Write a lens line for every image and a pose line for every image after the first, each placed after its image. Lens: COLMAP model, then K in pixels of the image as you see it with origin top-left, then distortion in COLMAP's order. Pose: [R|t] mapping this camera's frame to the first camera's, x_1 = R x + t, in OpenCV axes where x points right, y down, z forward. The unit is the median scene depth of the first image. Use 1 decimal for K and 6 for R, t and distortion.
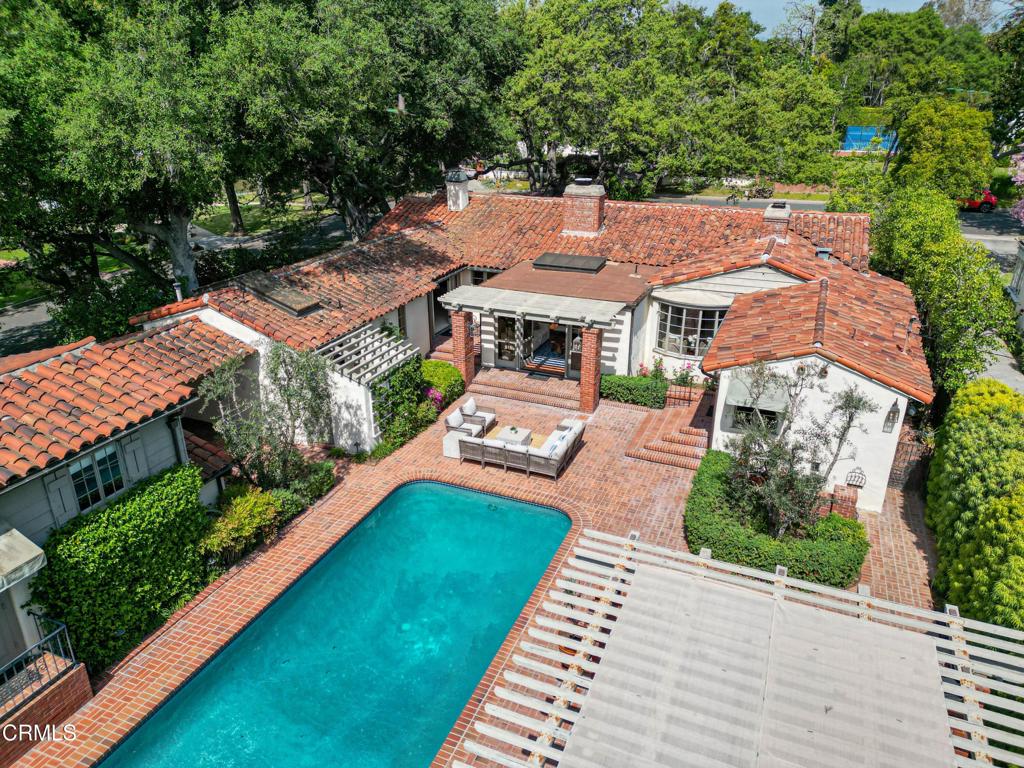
lens RADIAL K [[714.8, 0, 512.0], [0, 714.8, 384.0], [0, 0, 1]] dist [0.080074, -0.073483]
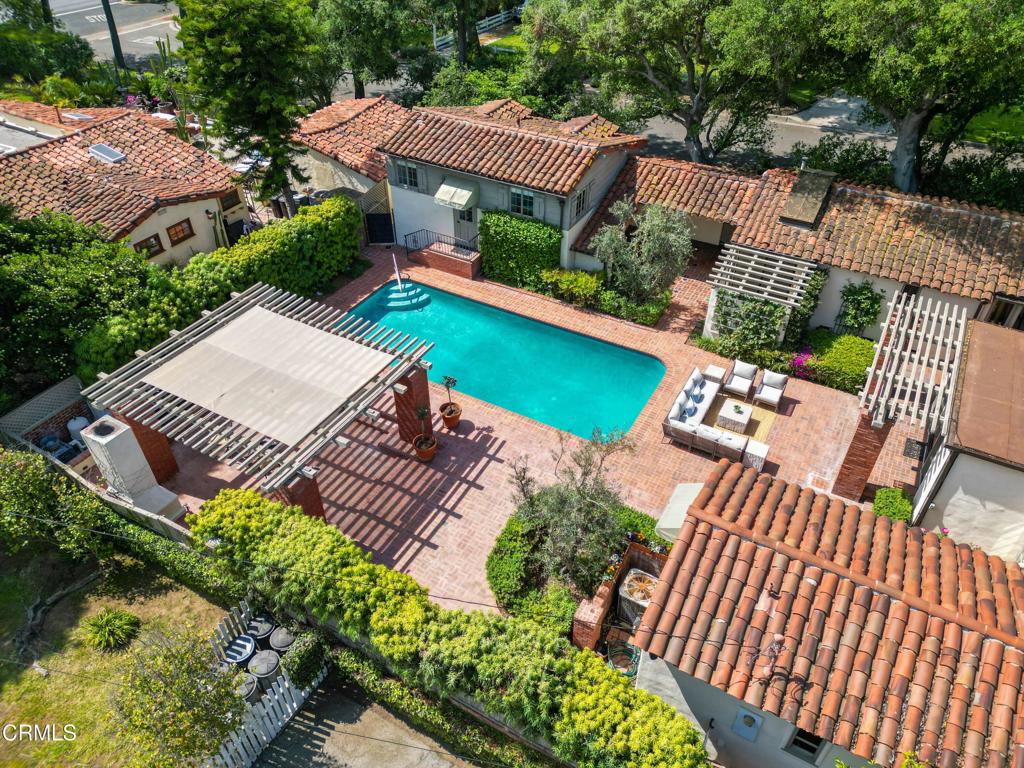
lens RADIAL K [[714.8, 0, 512.0], [0, 714.8, 384.0], [0, 0, 1]] dist [0.080074, -0.073483]
pose [[-0.108791, 0.632187, -0.767140, 0.804647], [-0.383096, 0.685447, 0.619193, -0.472468], [0.917280, 0.361251, 0.167618, 0.524413]]
